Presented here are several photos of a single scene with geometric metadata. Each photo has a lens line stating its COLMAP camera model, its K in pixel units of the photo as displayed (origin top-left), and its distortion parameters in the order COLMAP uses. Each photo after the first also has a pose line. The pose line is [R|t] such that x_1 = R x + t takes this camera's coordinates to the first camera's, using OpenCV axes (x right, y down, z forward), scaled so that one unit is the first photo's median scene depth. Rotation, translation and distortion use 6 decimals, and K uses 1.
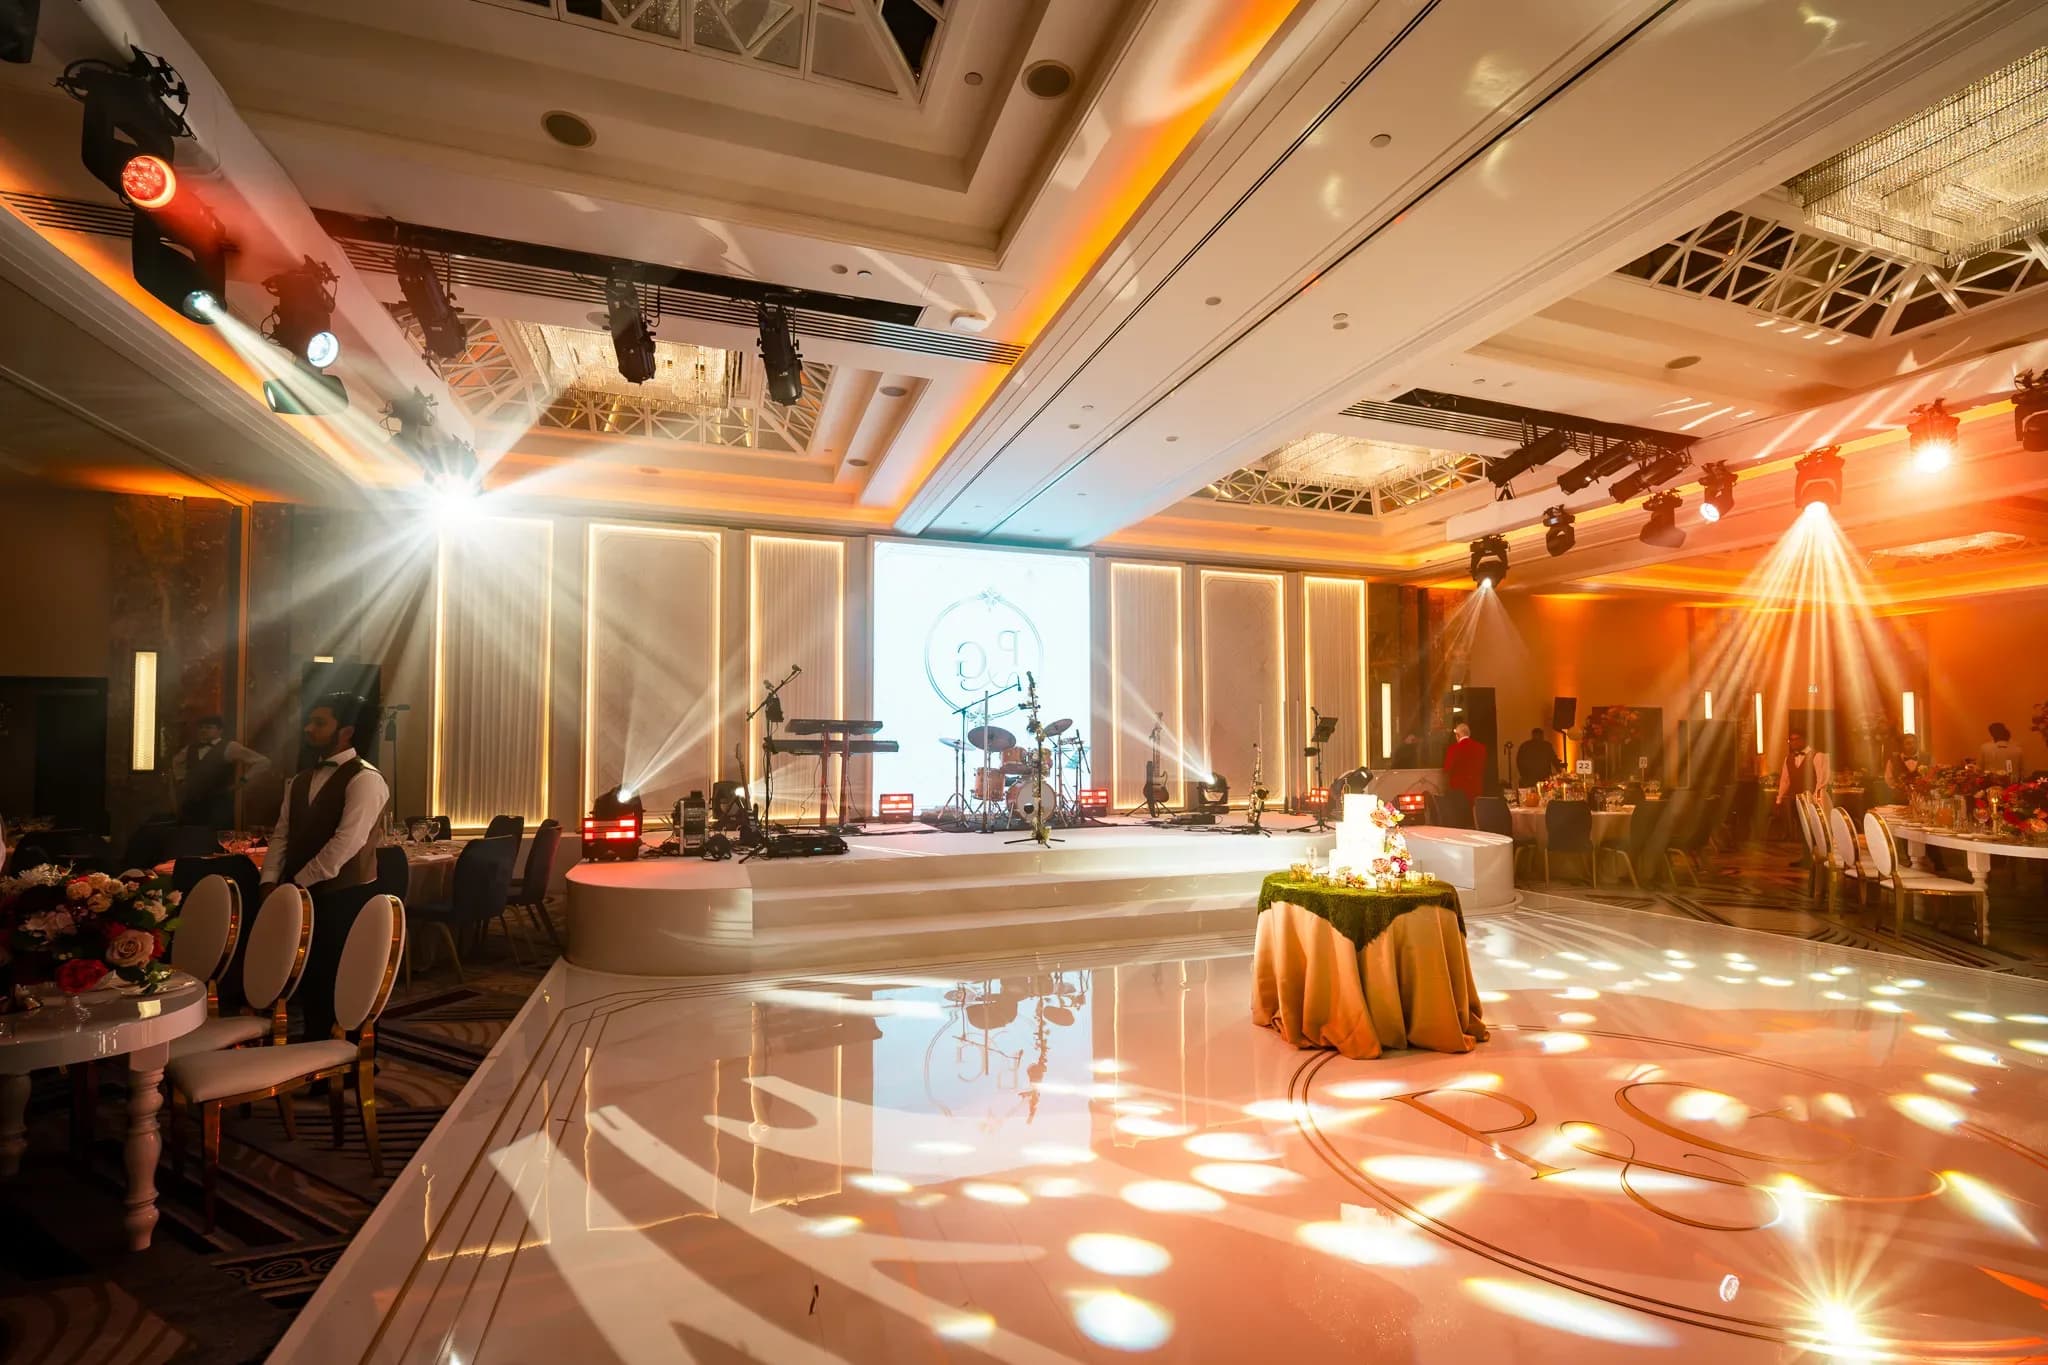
lens RADIAL K [[879.8, 0, 1028.9], [0, 879.8, 720.5], [0, 0, 1]] dist [-0.012942, 0.000819]
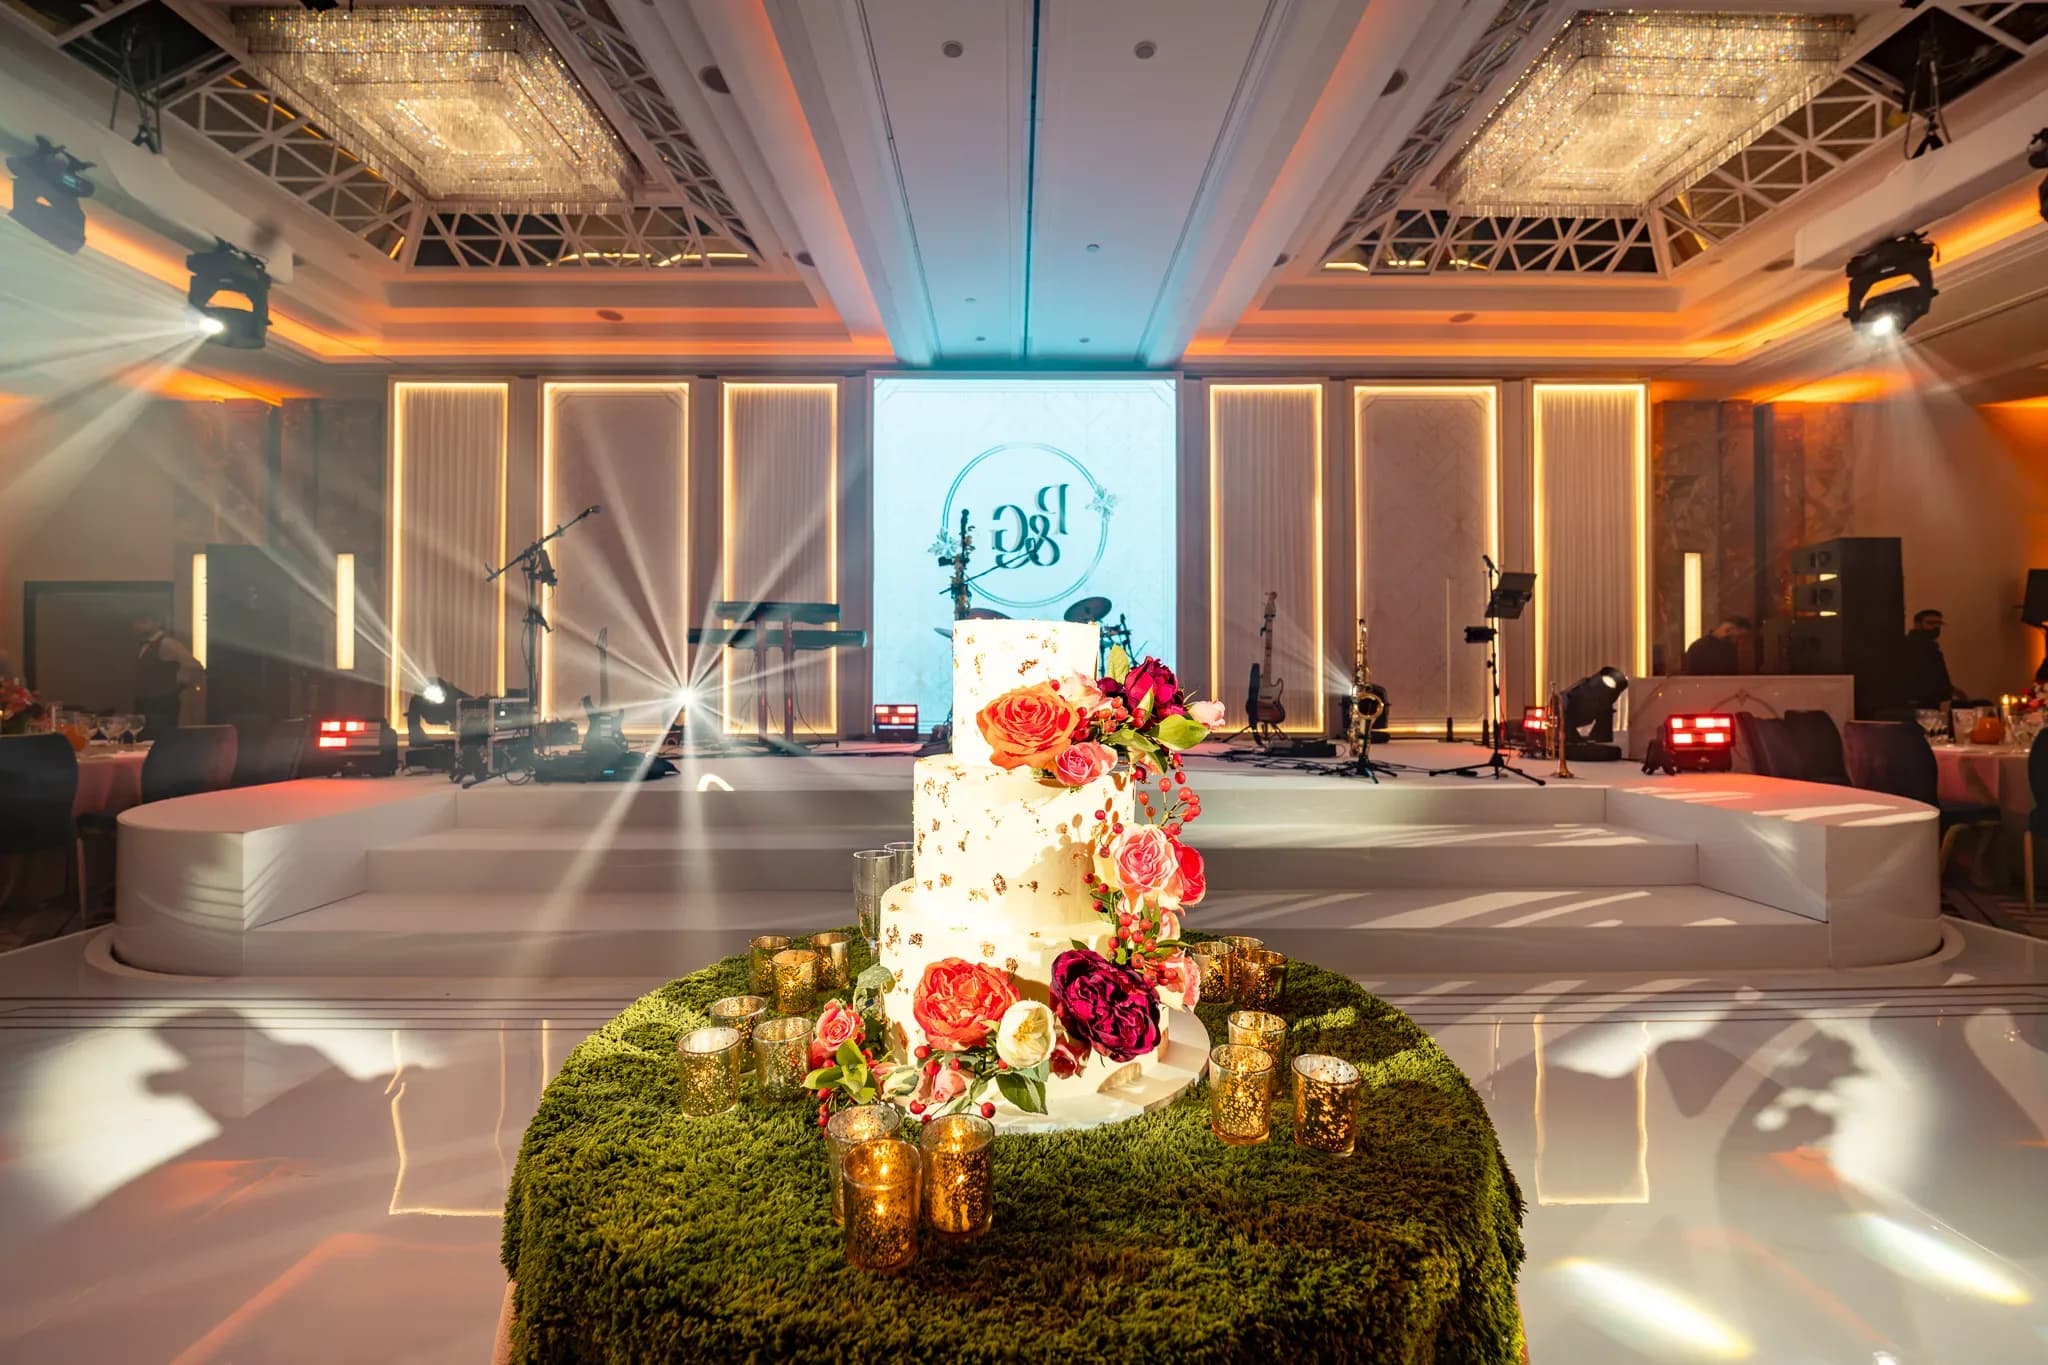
lens RADIAL K [[828.2, 0, 1024.5], [0, 828.2, 680.0], [0, 0, 1]] dist [-0.012961, 0.000610]
pose [[0.944390, 0.002568, -0.328818, 0.219478], [0.008204, 0.999474, 0.031367, 0.045722], [0.328725, -0.032320, 0.943872, 0.403966]]
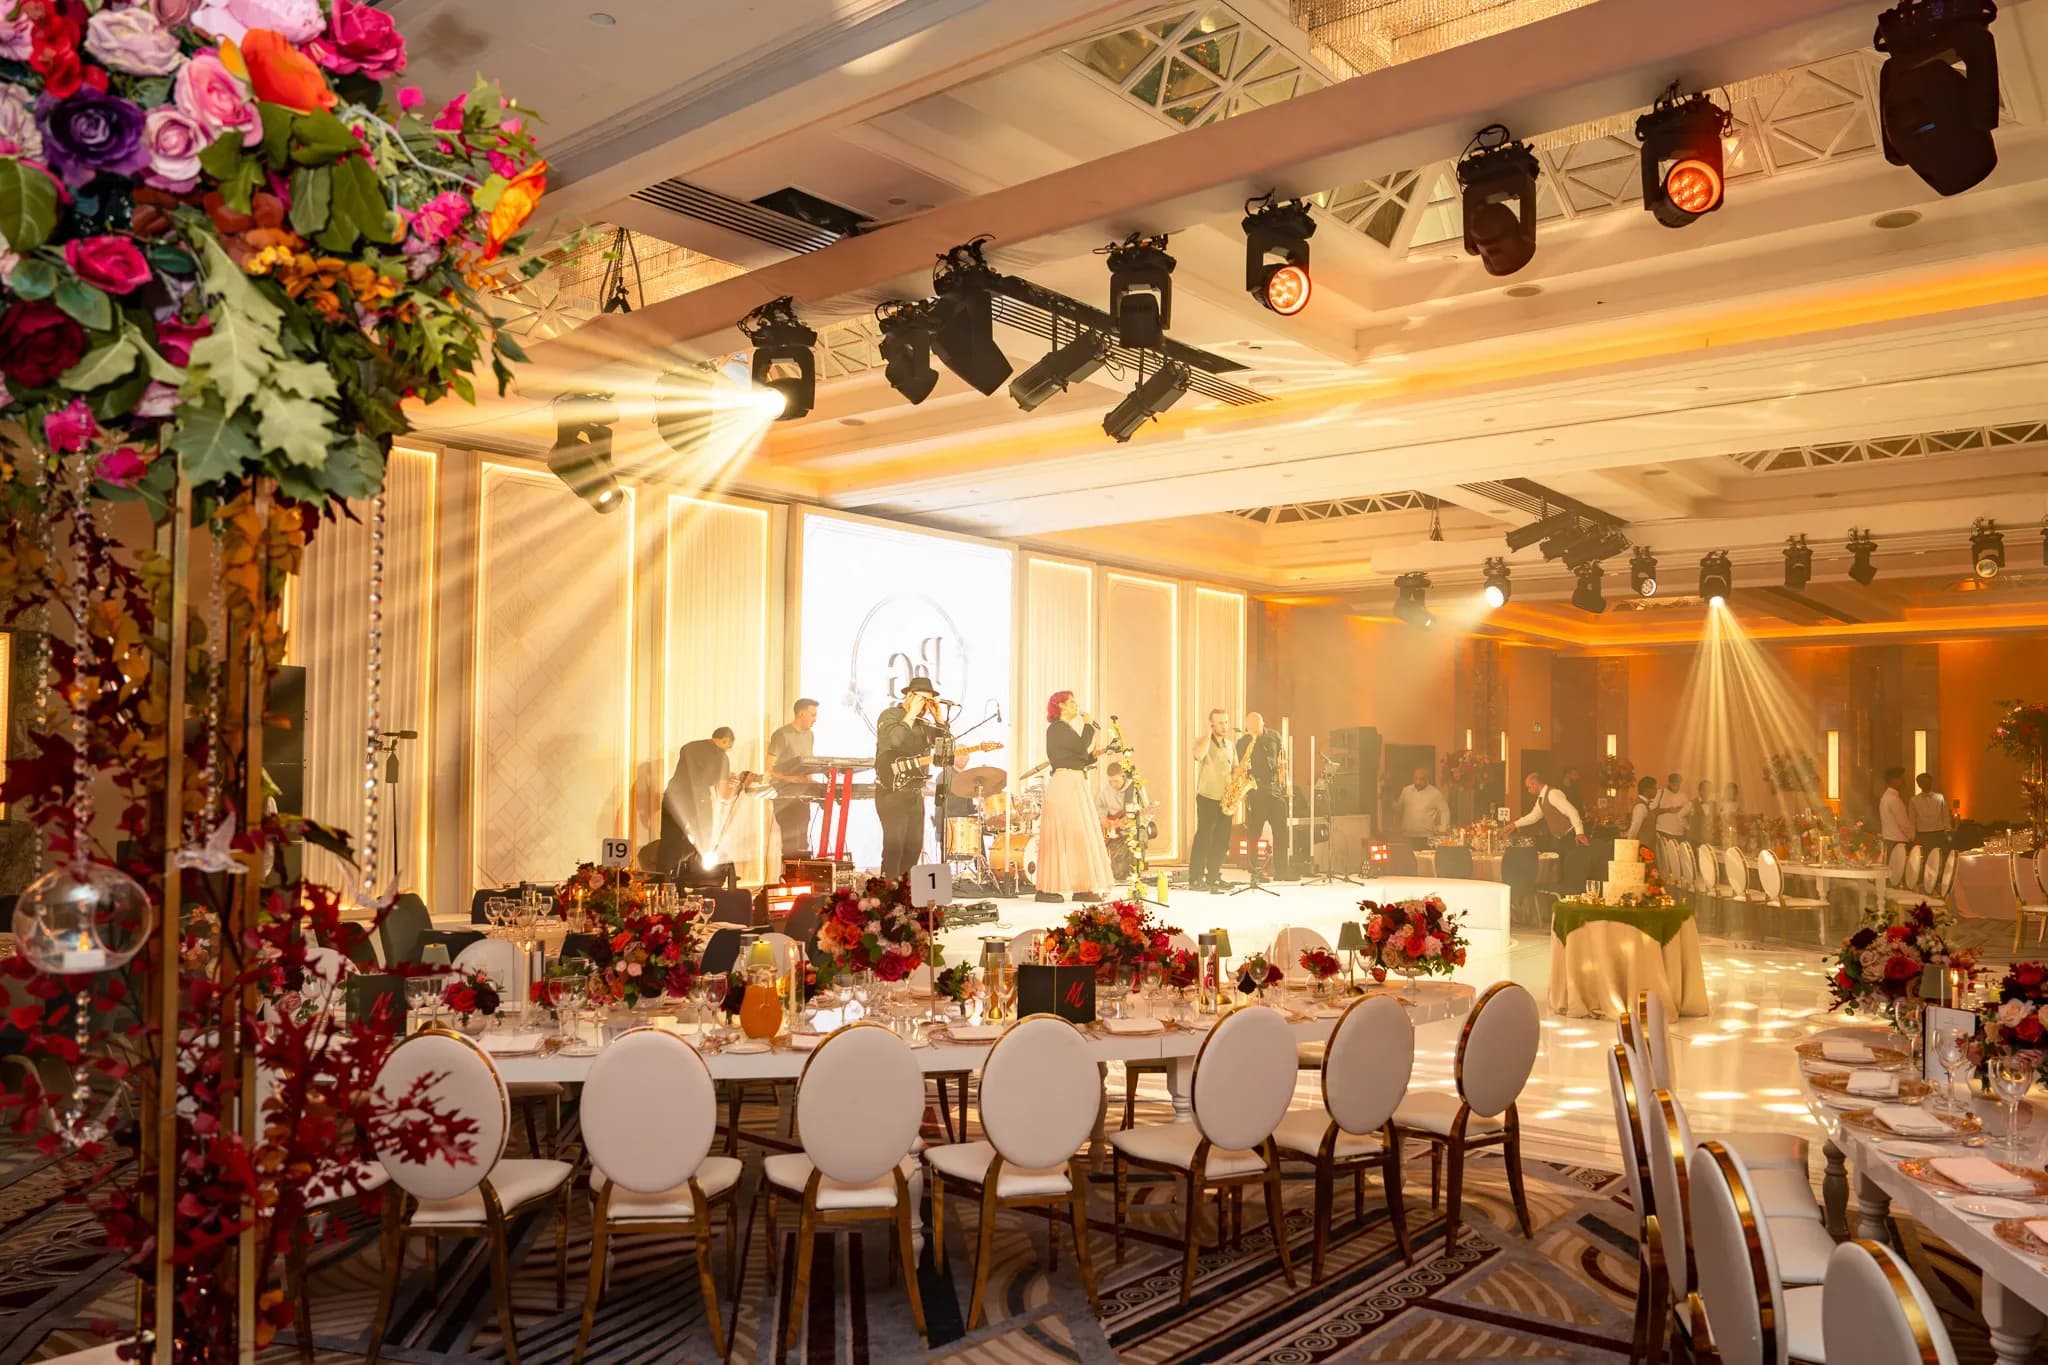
lens RADIAL K [[1499.2, 0, 1086.1], [0, 1499.2, 718.3], [0, 0, 1]] dist [-0.069888, 0.000276]
pose [[0.848817, 0.029307, 0.527875, -0.735521], [-0.027073, 0.999562, -0.011962, -0.024939], [-0.527994, -0.004138, 0.849238, -0.228895]]
